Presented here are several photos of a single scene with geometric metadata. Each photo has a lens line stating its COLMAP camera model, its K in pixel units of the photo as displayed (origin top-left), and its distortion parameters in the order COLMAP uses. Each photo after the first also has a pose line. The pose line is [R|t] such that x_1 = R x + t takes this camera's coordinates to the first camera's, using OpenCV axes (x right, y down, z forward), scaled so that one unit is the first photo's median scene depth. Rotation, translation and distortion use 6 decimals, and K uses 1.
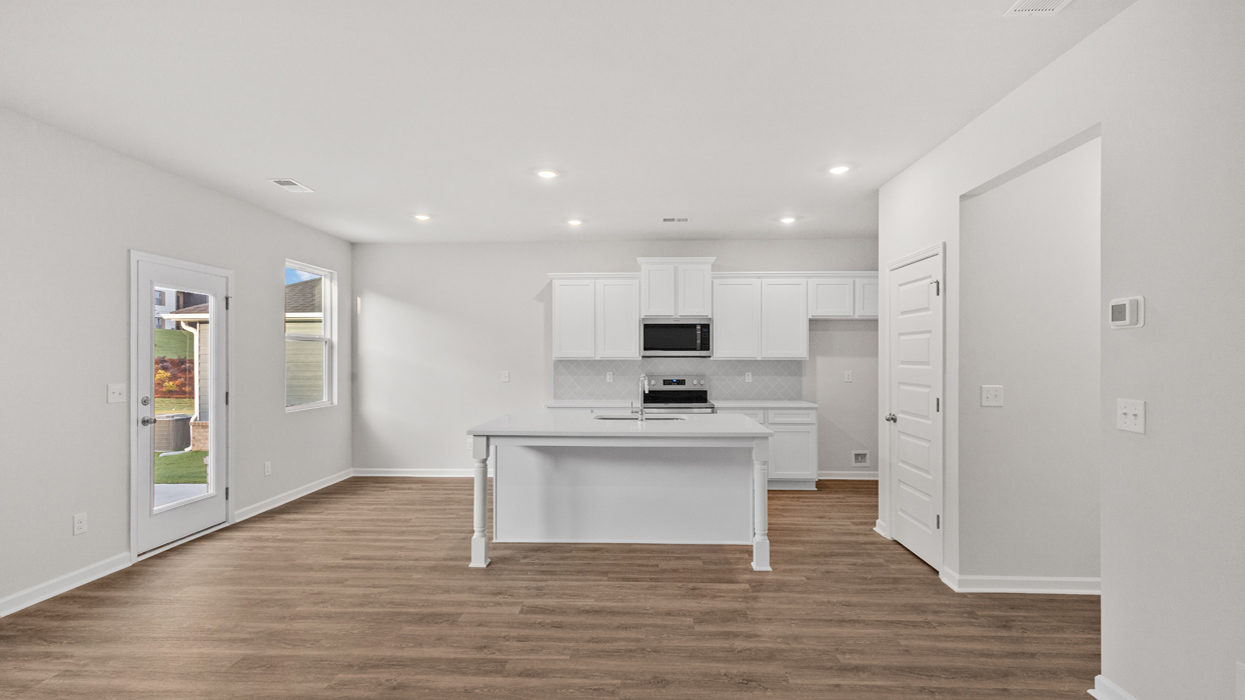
lens RADIAL K [[556.8, 0, 628.0], [0, 556.8, 356.1], [0, 0, 1]] dist [0.004967, -0.001390]
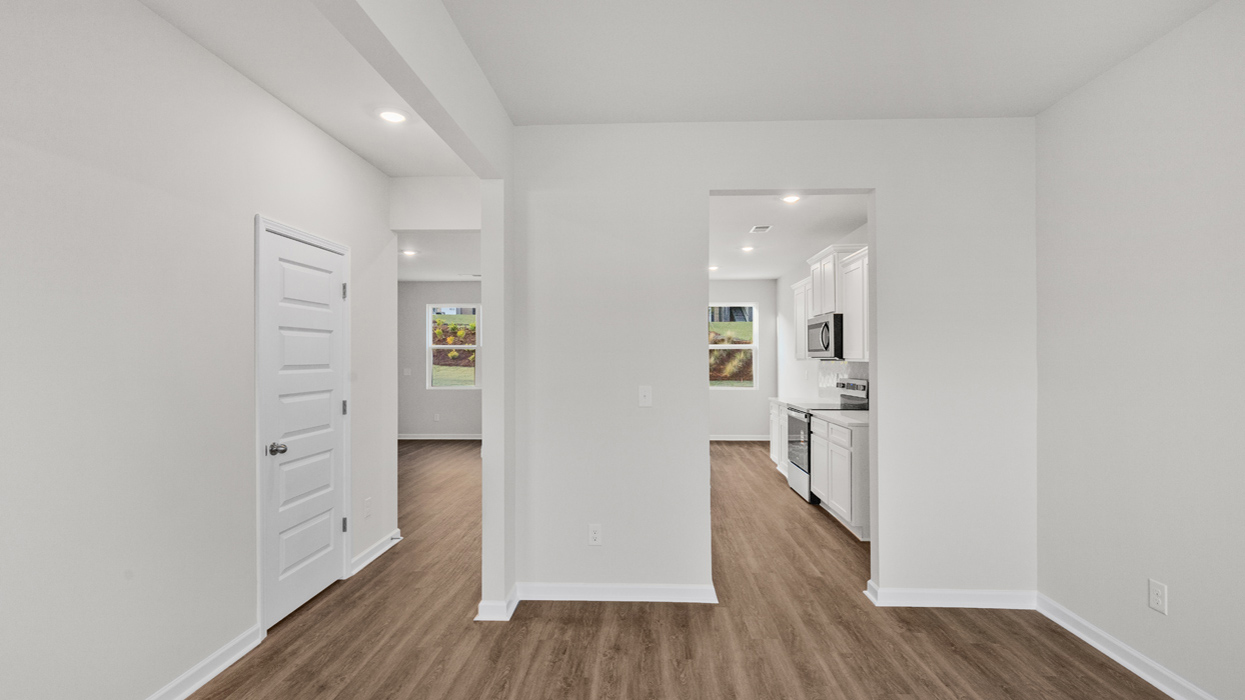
lens RADIAL K [[556.8, 0, 628.0], [0, 556.8, 356.1], [0, 0, 1]] dist [0.004967, -0.001390]
pose [[-0.004649, -0.003608, -0.999983, 1.478148], [0.003971, 0.999986, -0.003626, -0.000637], [0.999981, -0.003988, -0.004634, 0.968338]]
